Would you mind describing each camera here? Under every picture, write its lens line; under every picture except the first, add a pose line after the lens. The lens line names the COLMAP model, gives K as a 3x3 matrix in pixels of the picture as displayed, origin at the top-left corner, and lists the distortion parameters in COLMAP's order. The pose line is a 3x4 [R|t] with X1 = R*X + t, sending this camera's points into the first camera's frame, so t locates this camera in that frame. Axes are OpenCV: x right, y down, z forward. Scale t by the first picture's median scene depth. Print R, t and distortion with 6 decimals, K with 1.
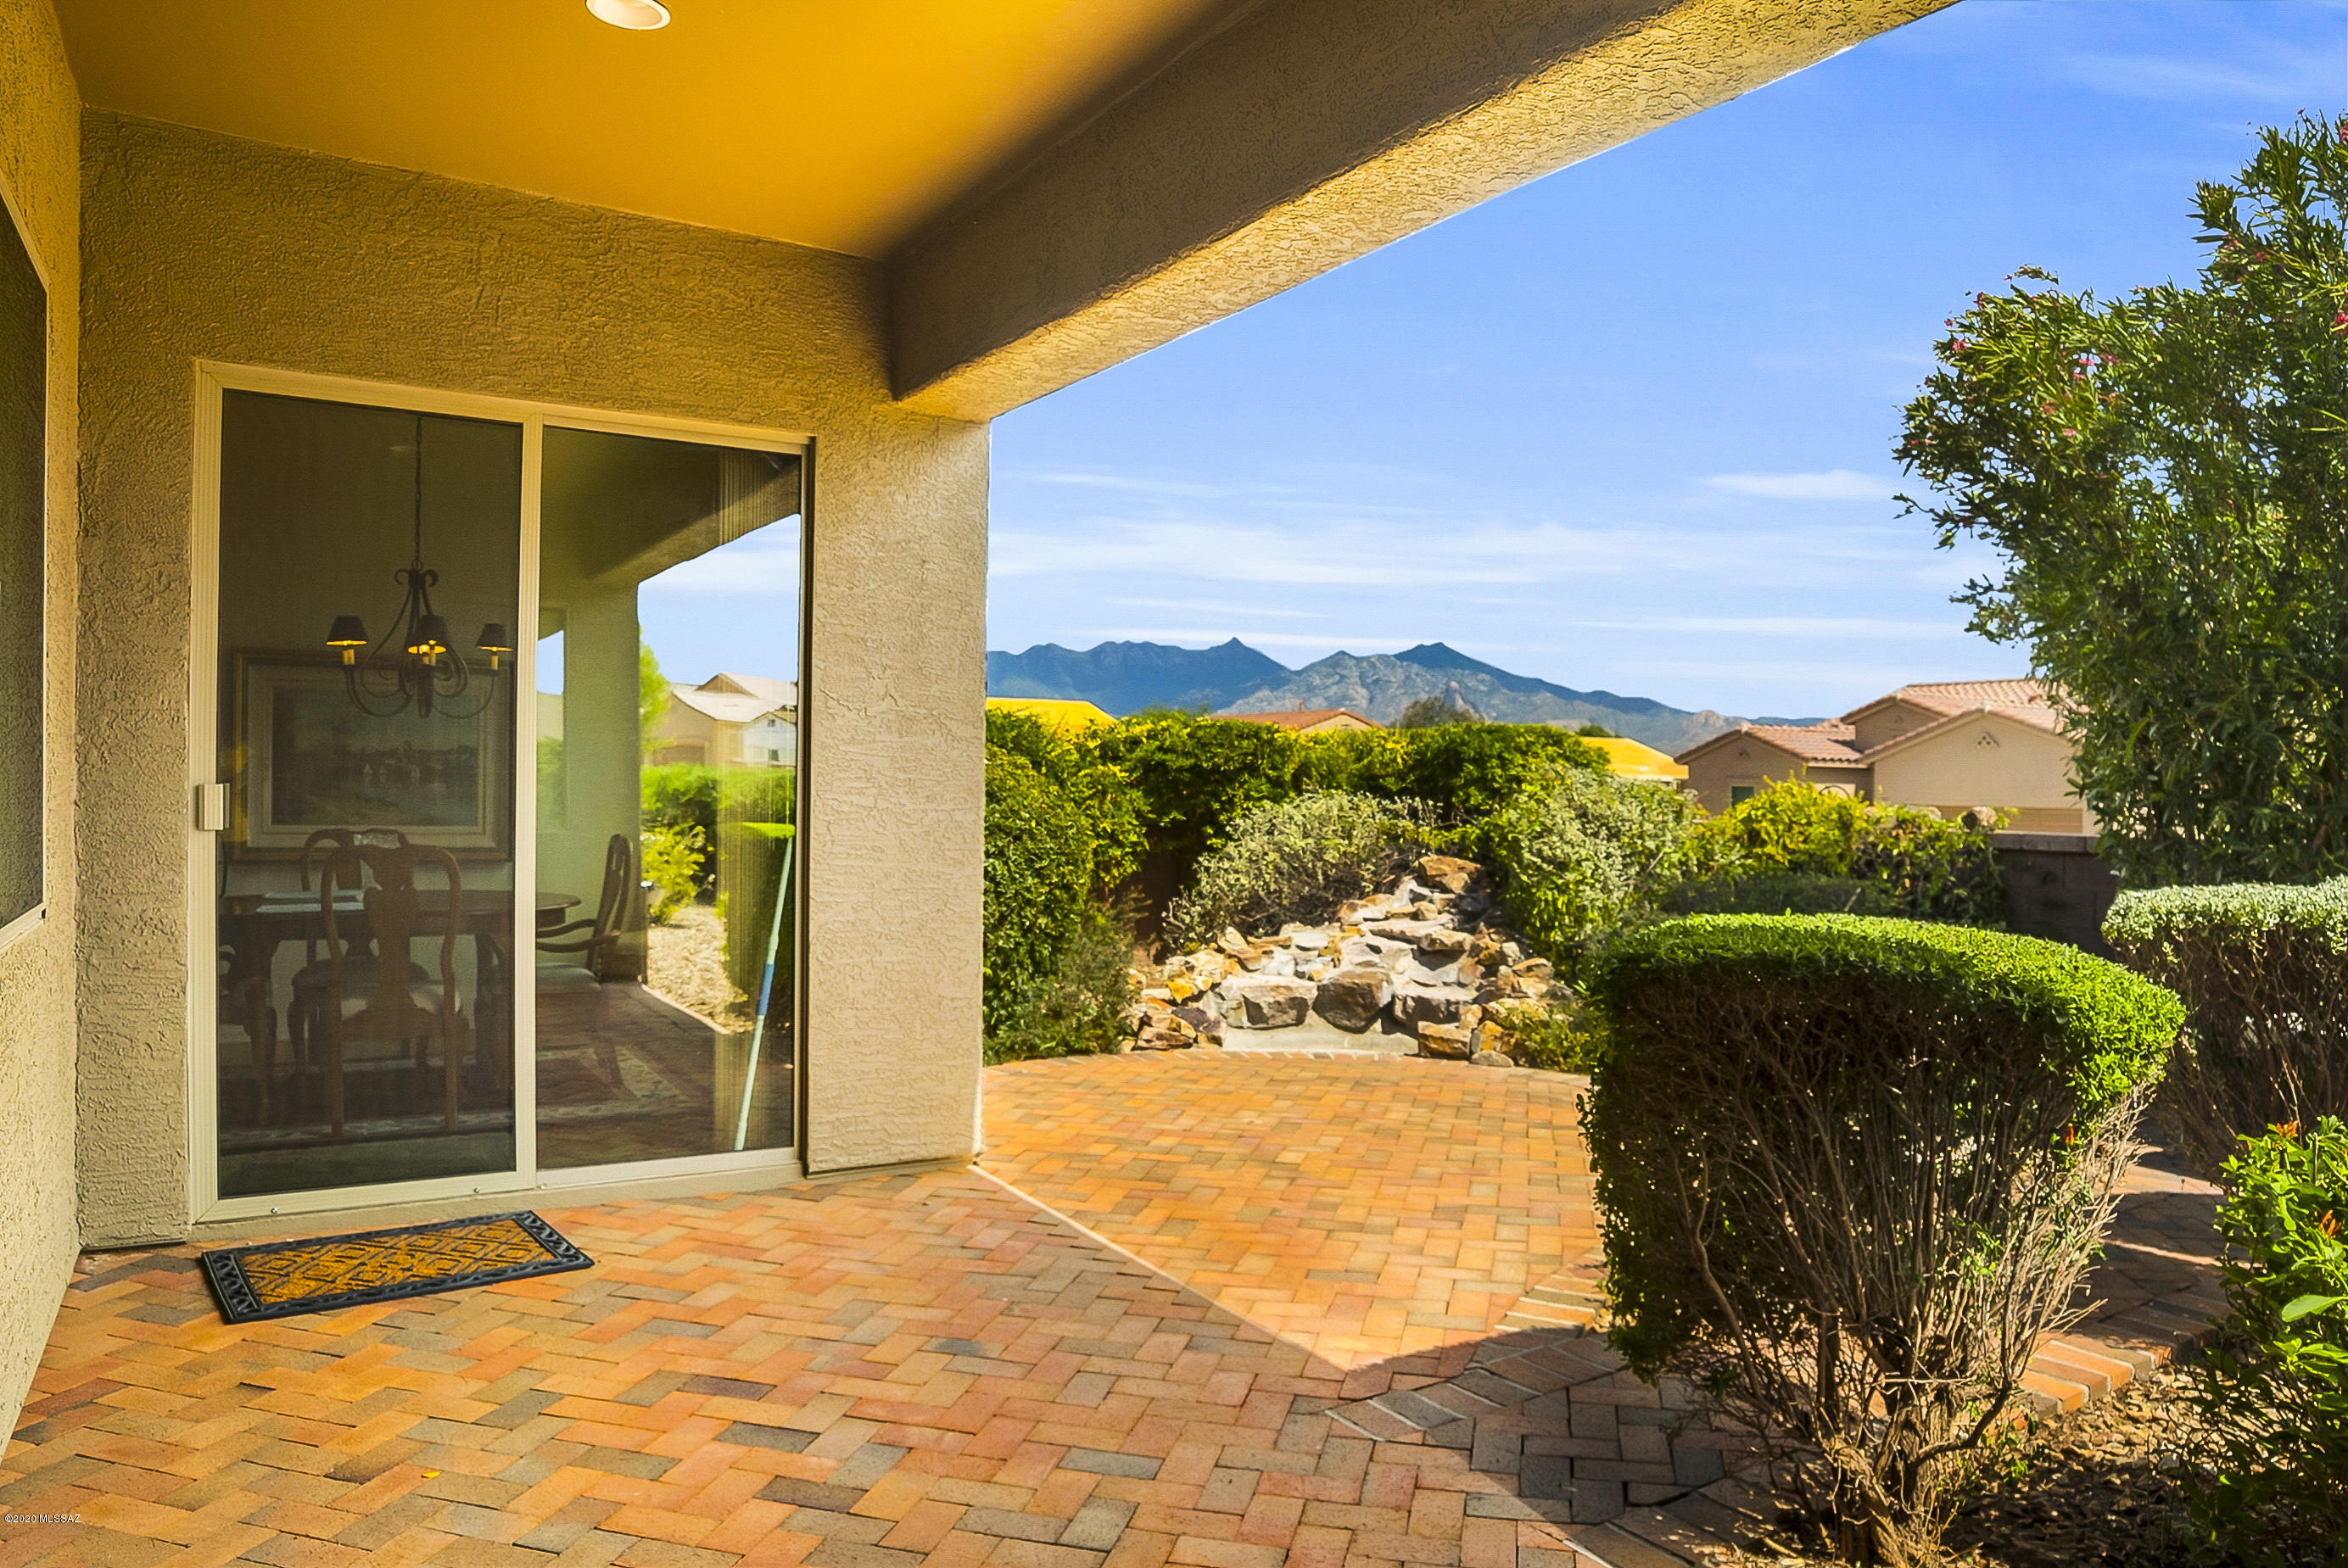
lens RADIAL K [[1600.3, 0, 1193.0], [0, 1600.3, 786.7], [0, 0, 1]] dist [-0.038670, 0.001198]
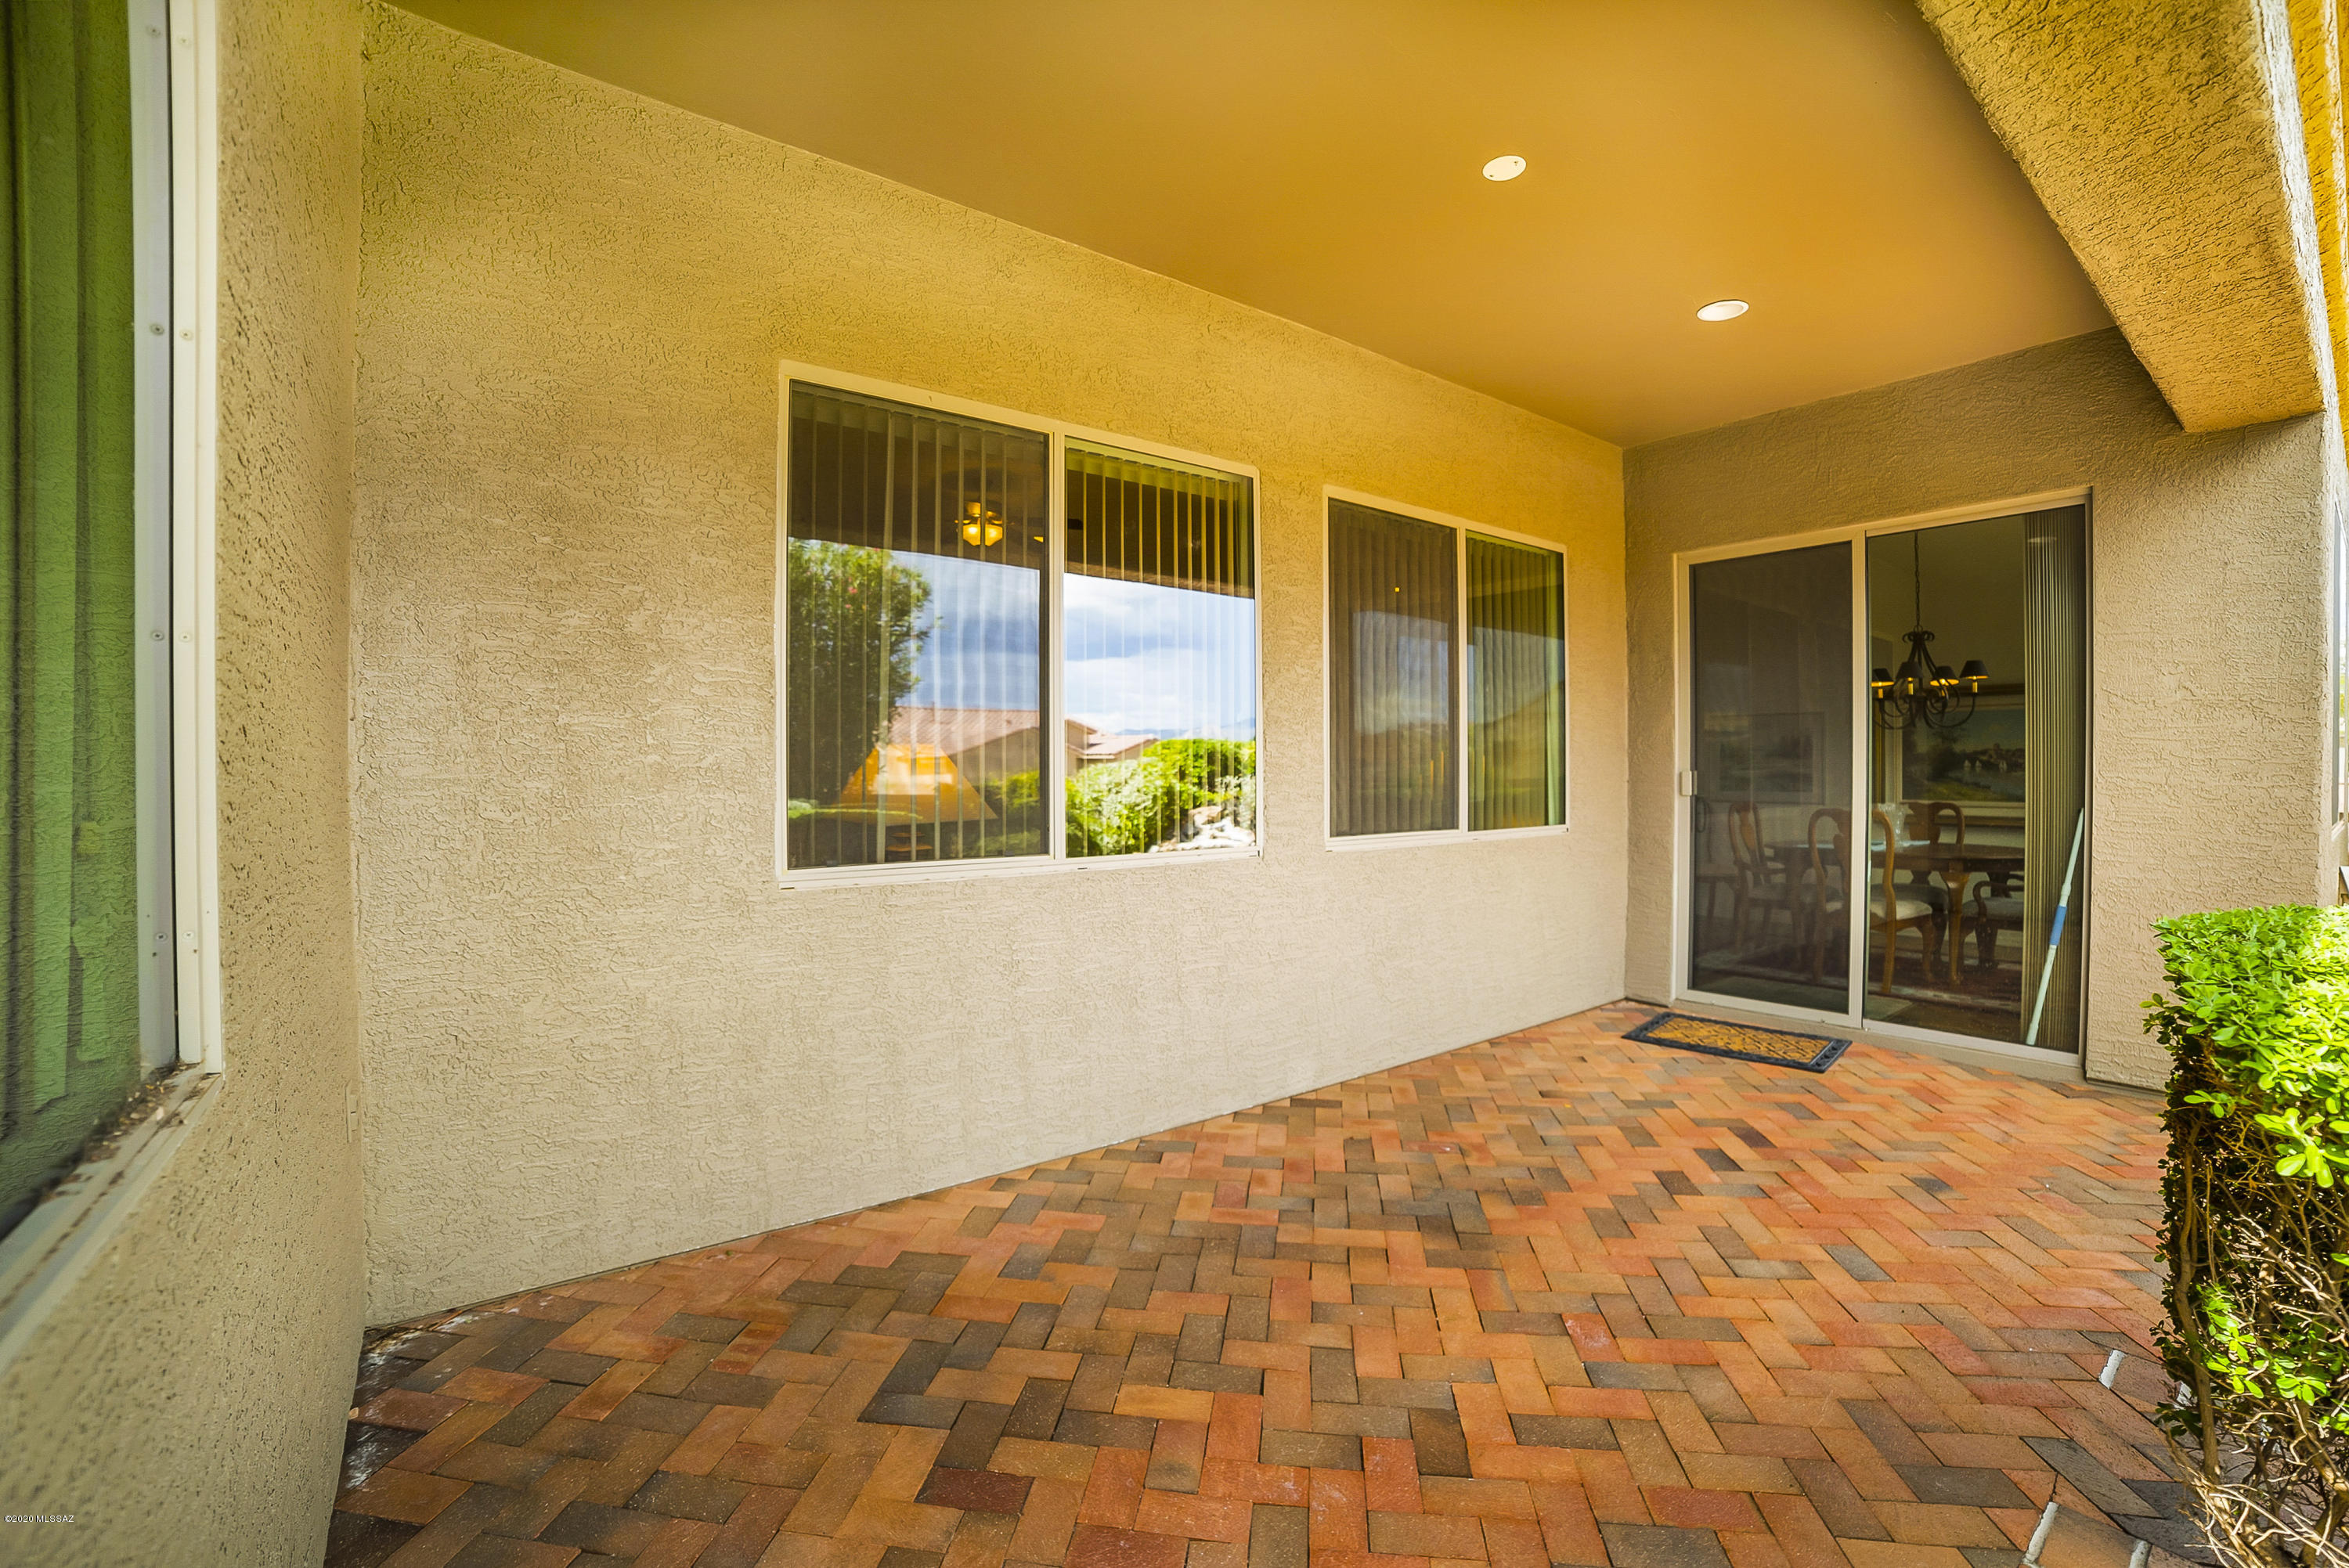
lens RADIAL K [[1006.4, 0, 1196.0], [0, 1006.4, 774.6], [0, 0, 1]] dist [-0.005409, -0.000263]
pose [[0.142665, -0.013393, -0.989680, 0.468993], [0.002183, 0.999910, -0.013217, 0.015468], [0.989769, -0.000274, 0.142681, 0.214045]]
